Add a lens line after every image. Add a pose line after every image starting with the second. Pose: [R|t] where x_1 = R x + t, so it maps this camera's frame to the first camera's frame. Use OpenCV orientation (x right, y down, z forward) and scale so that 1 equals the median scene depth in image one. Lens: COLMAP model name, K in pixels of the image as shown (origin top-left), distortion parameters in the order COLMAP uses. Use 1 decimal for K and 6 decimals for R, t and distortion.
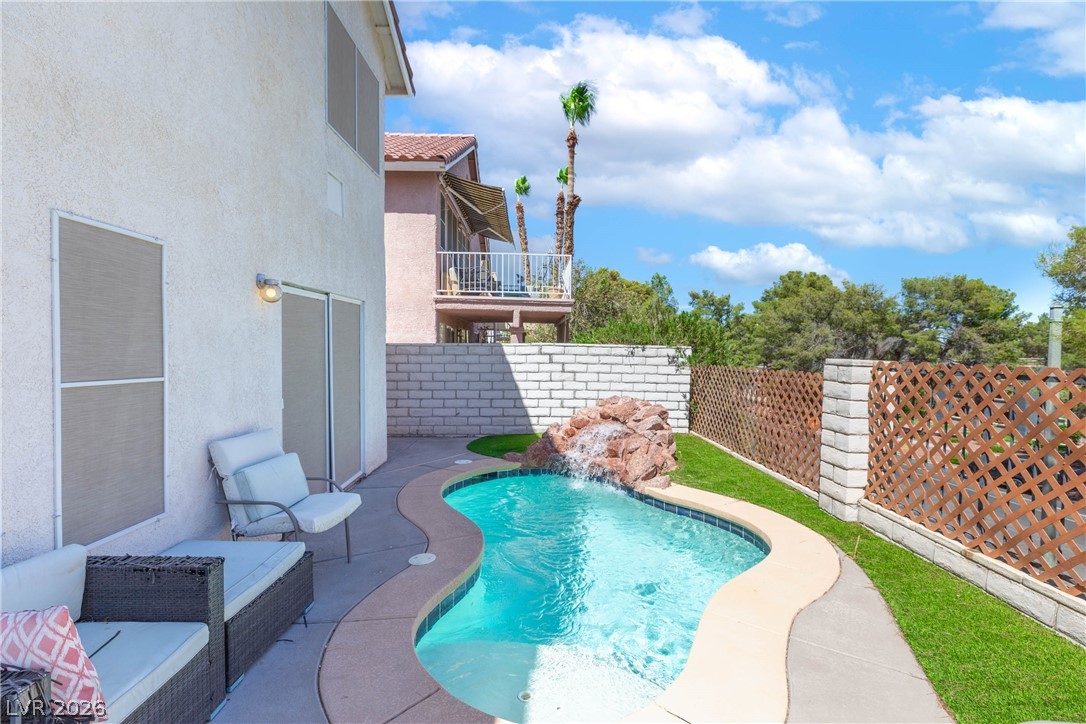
lens RADIAL K [[502.4, 0, 543.0], [0, 502.4, 362.0], [0, 0, 1]] dist [0.019162, -0.000060]
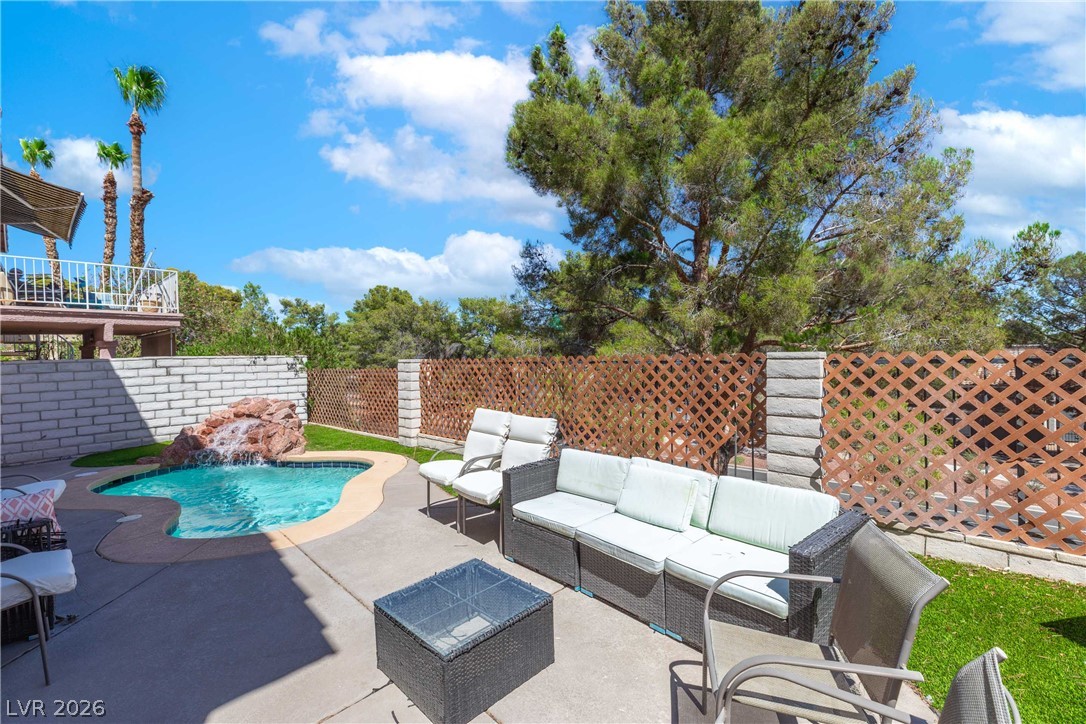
lens RADIAL K [[495.4, 0, 541.8], [0, 495.4, 345.6], [0, 0, 1]] dist [0.000762, 0.000107]
pose [[0.718466, -0.020717, 0.695254, -0.141383], [0.053671, 0.998227, -0.025719, 0.008414], [-0.693489, 0.055793, 0.718304, -0.296039]]
